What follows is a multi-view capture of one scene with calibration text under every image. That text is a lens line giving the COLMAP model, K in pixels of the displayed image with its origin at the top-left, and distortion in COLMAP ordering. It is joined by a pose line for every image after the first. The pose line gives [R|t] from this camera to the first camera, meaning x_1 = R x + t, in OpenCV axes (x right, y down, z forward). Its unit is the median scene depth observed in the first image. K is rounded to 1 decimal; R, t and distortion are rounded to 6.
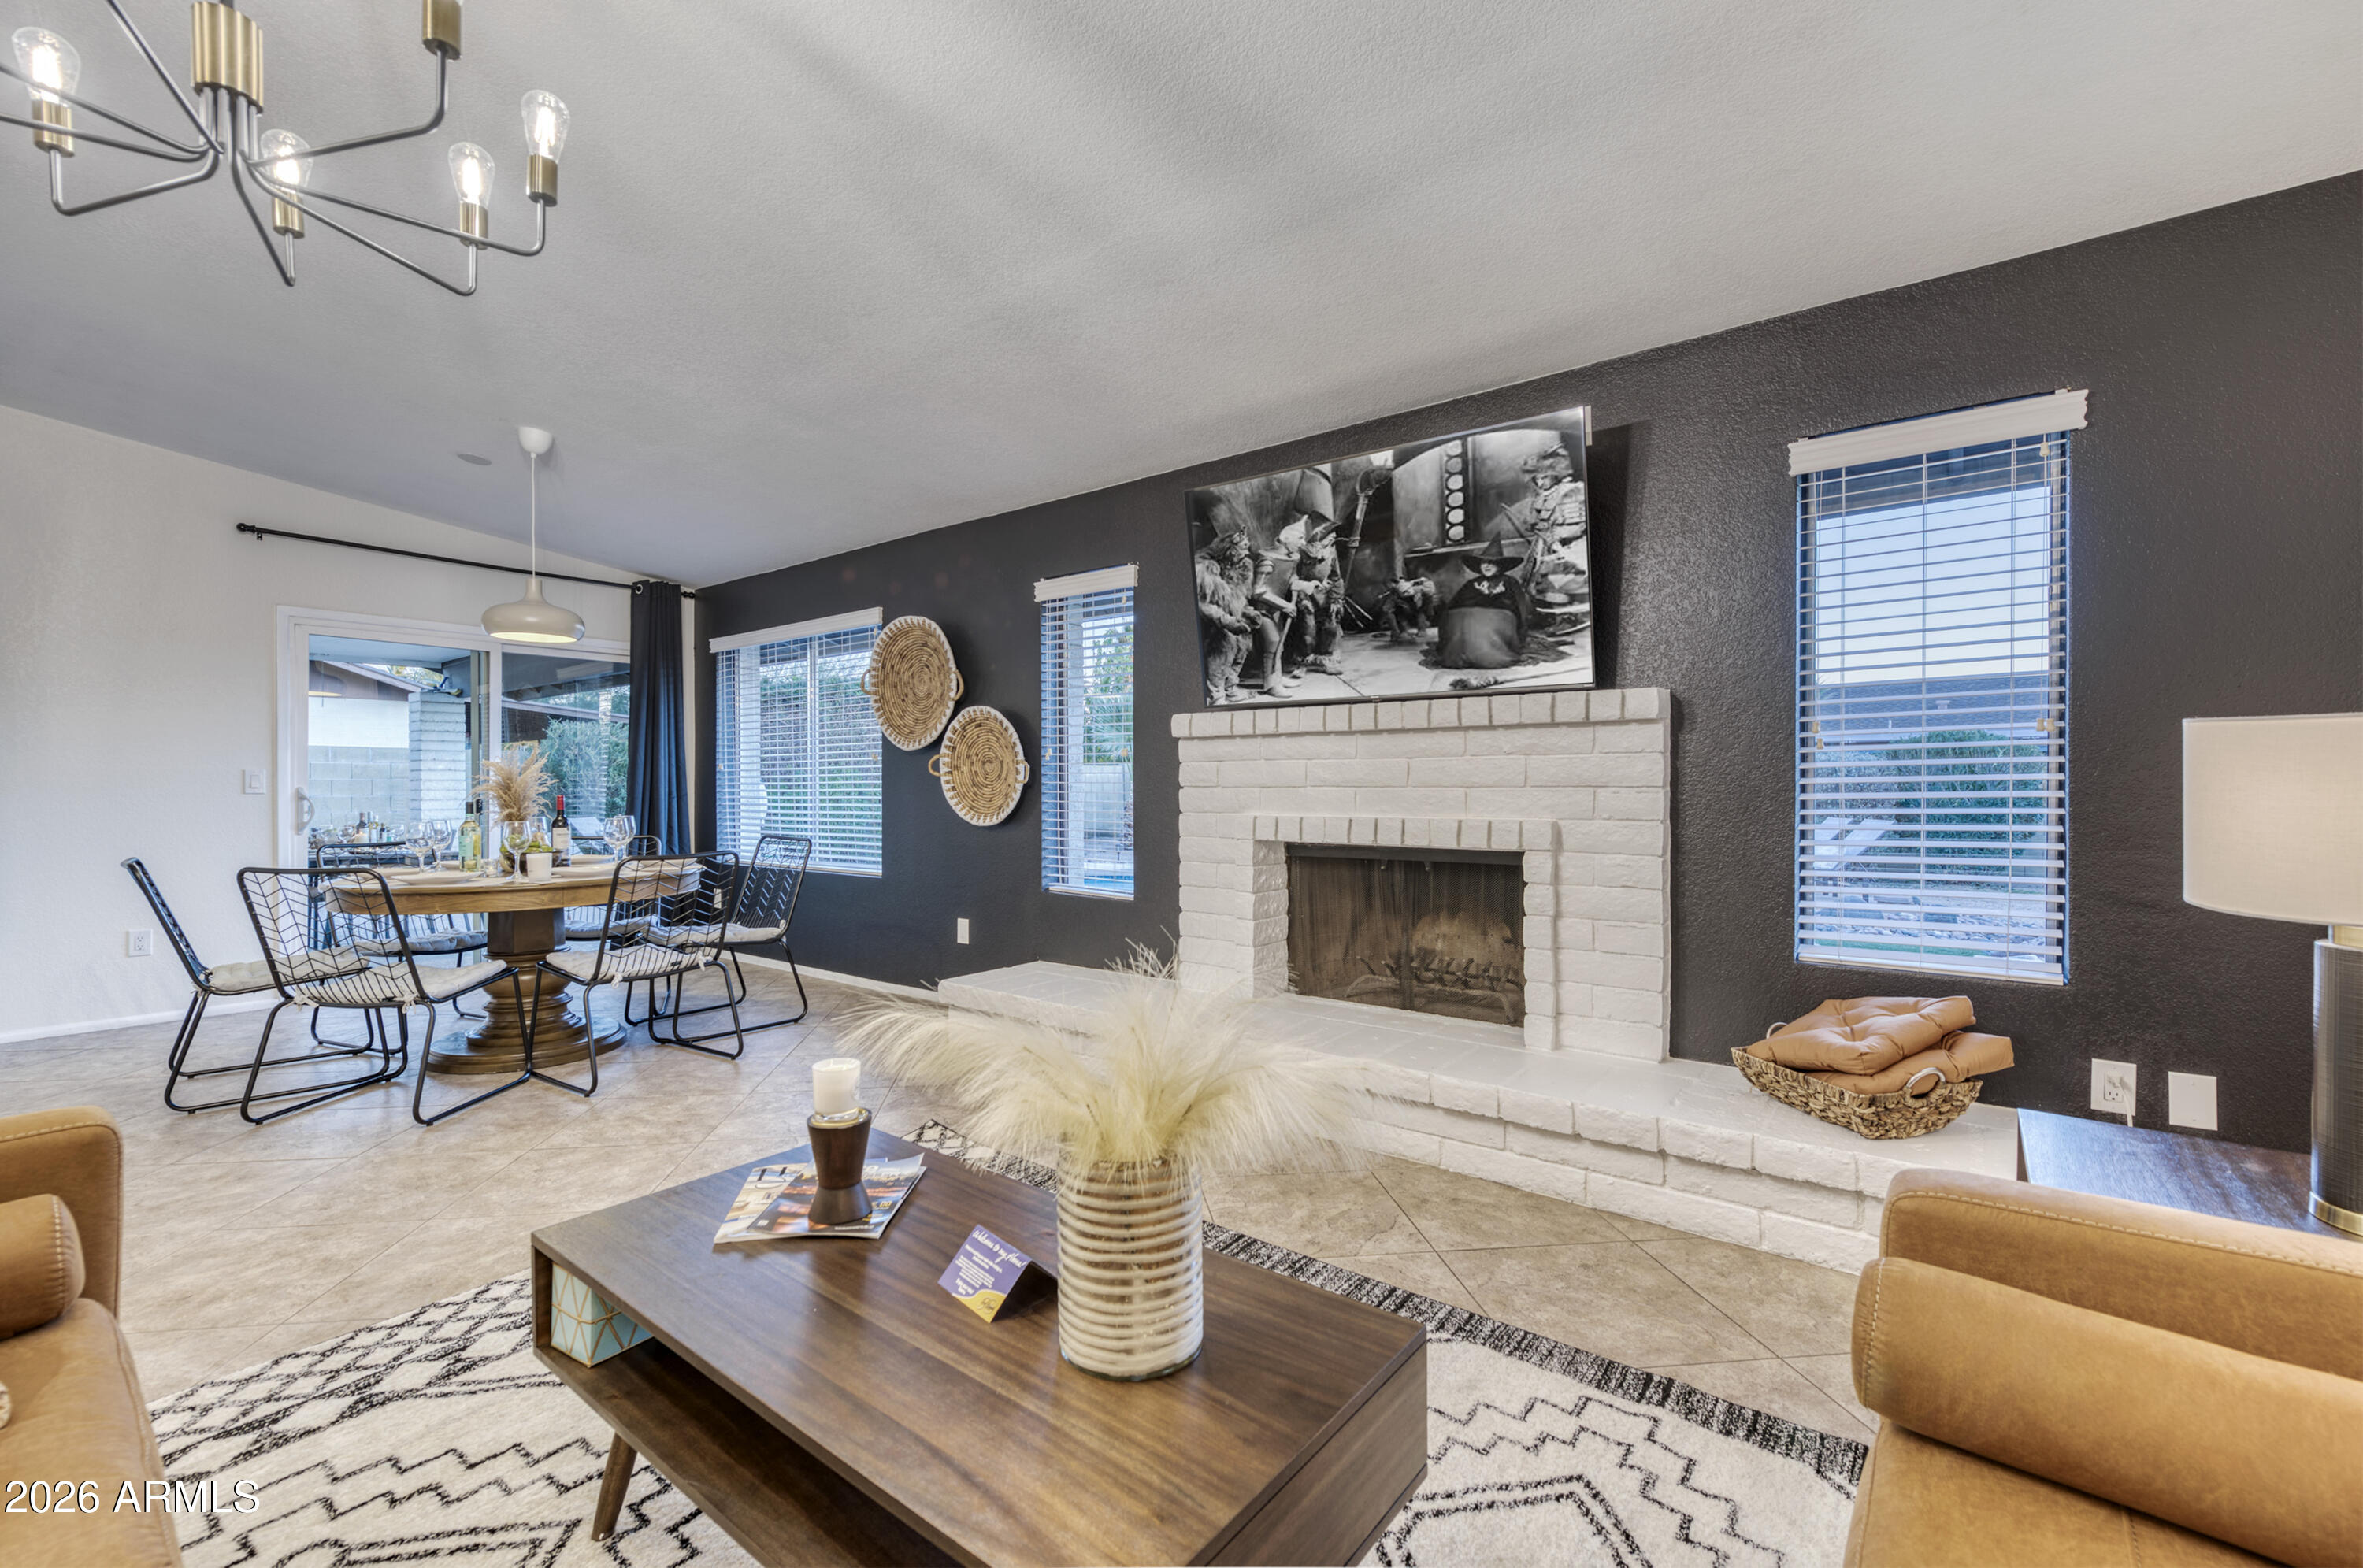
lens RADIAL K [[992.4, 0, 1180.2], [0, 992.4, 791.1], [0, 0, 1]] dist [-0.001754, -0.001005]
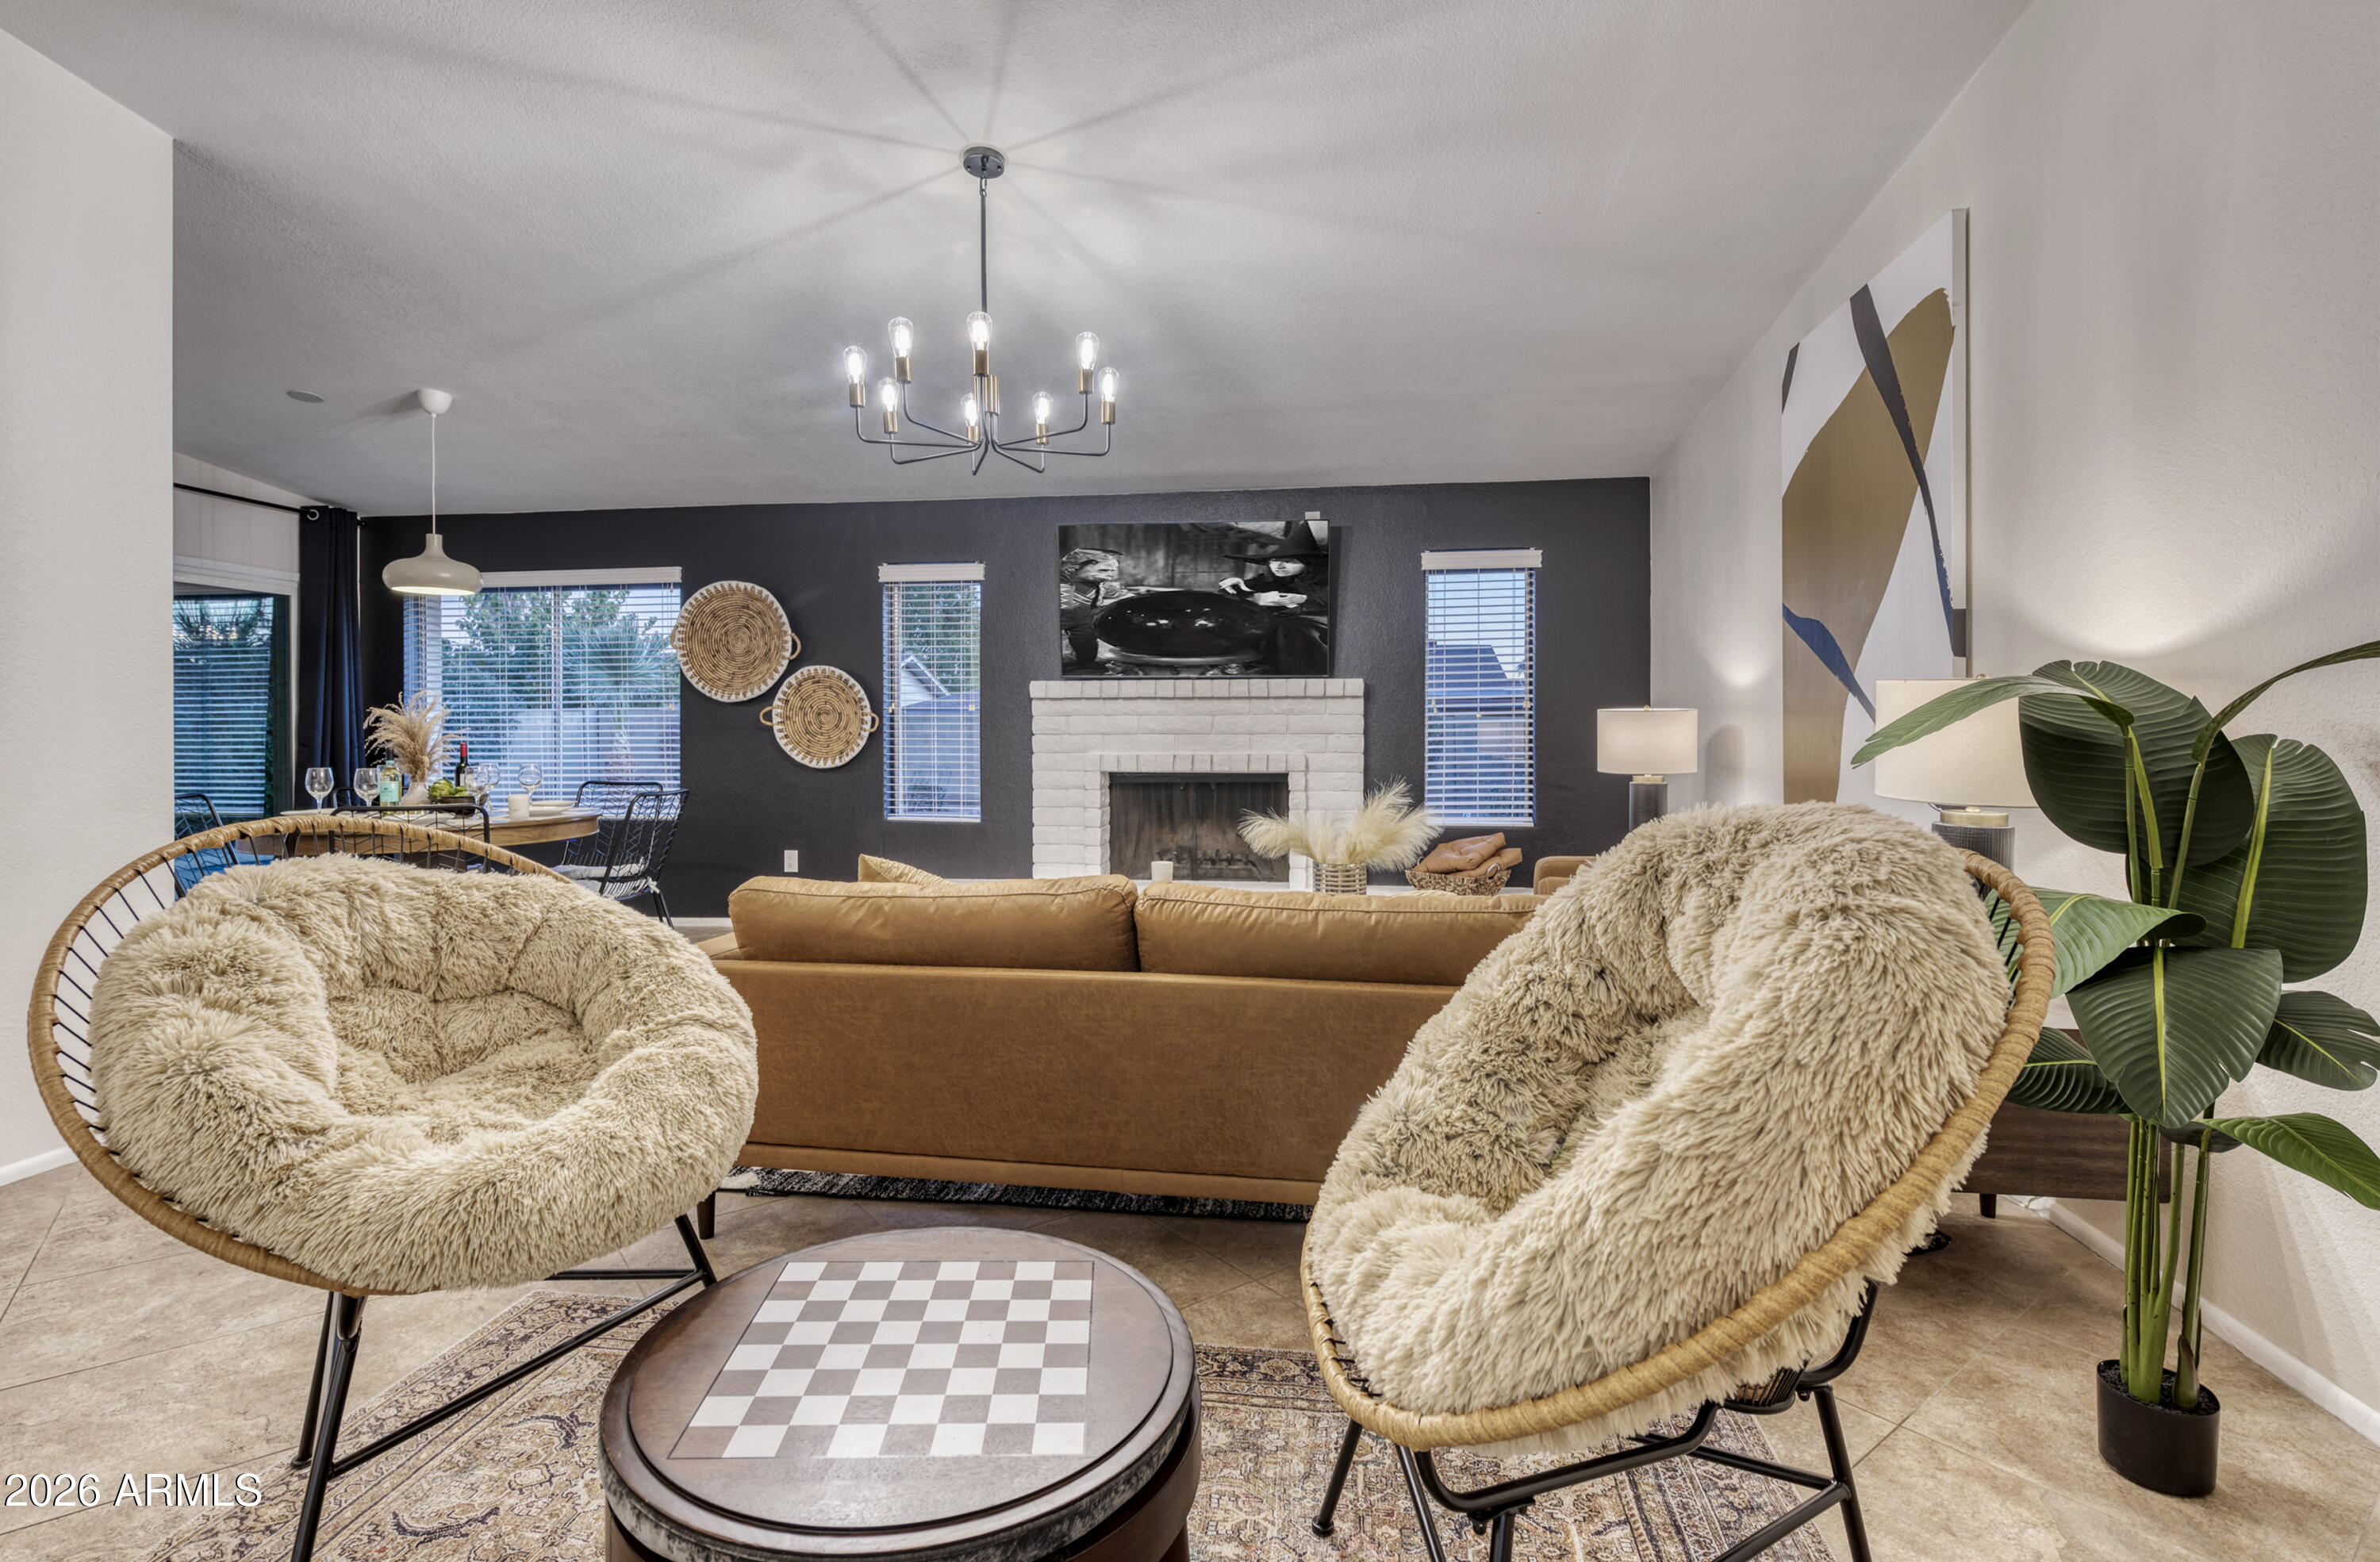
lens RADIAL K [[1140.6, 0, 1195.0], [0, 1140.6, 733.1], [0, 0, 1]] dist [0.001432, 0.000418]
pose [[0.863351, -0.000700, 0.504604, -0.568278], [0.003474, 0.999984, -0.004557, 0.001737], [-0.504593, 0.005688, 0.863339, -0.438043]]
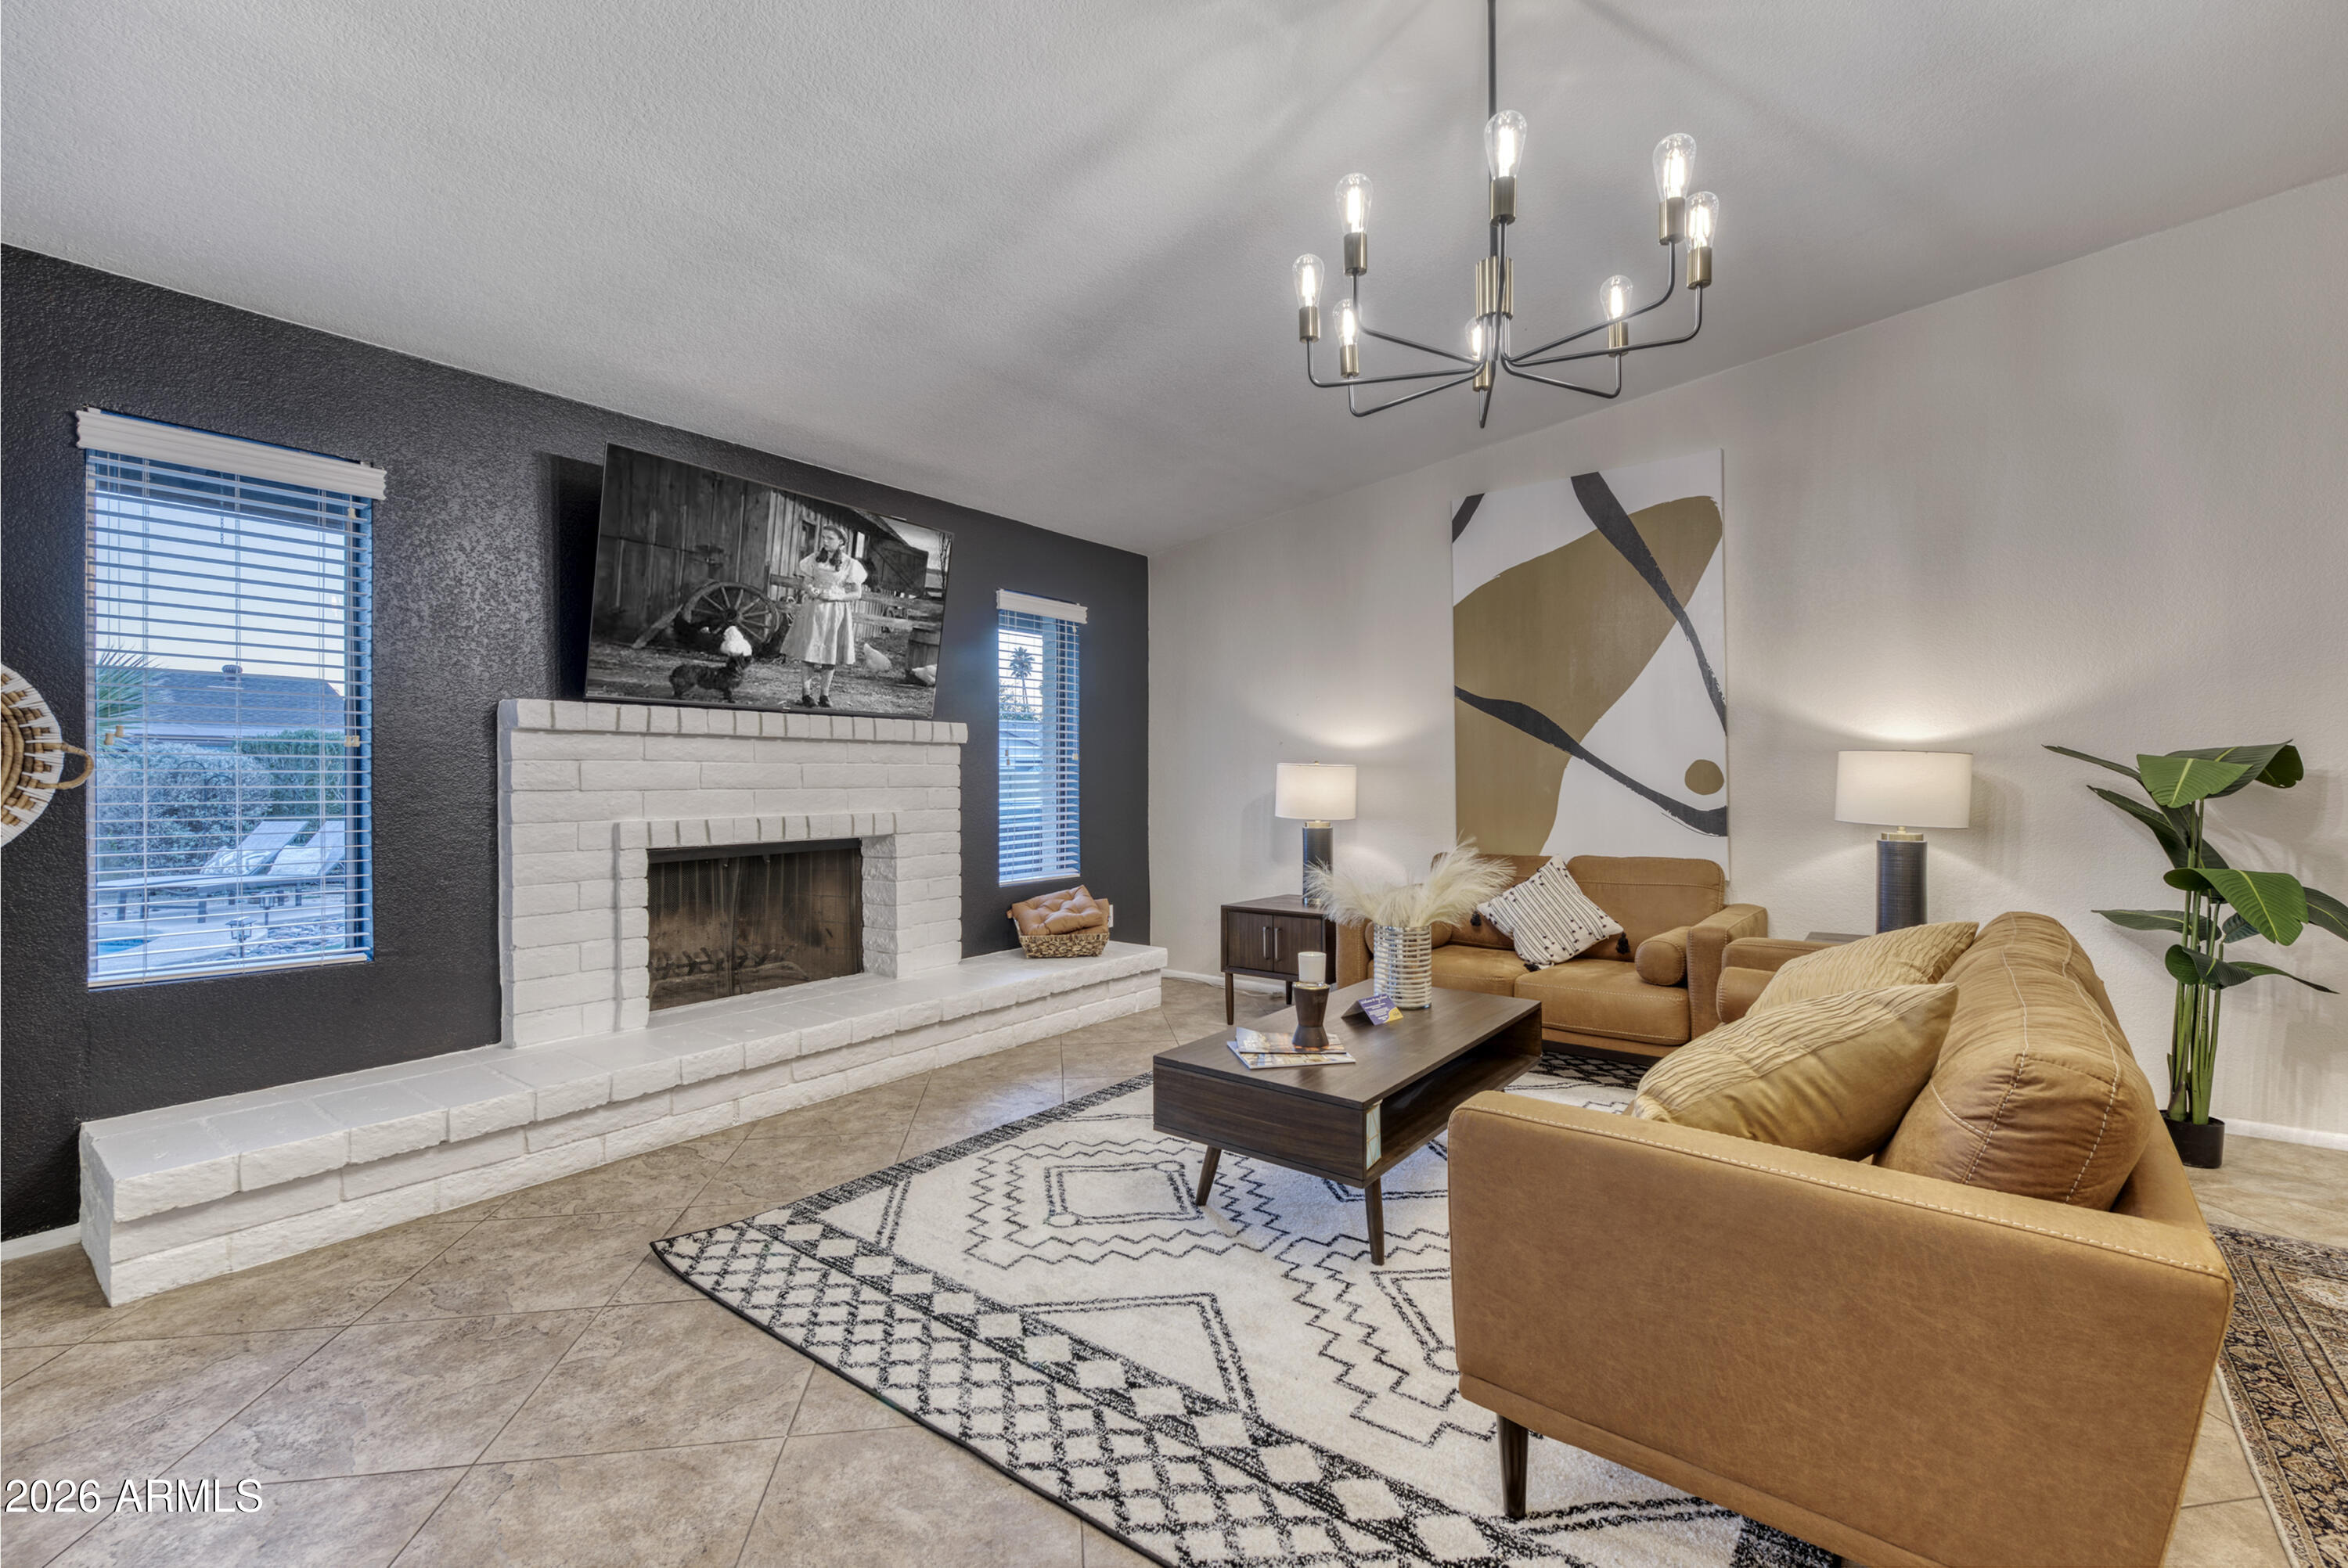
lens RADIAL K [[987.3, 0, 1190.5], [0, 987.3, 777.8], [0, 0, 1]] dist [-0.003781, -0.001270]
pose [[-0.015371, 0.003088, 0.999877, -0.747111], [0.009346, 0.999952, -0.002945, -0.007200], [-0.999838, 0.009300, -0.015399, 0.456354]]
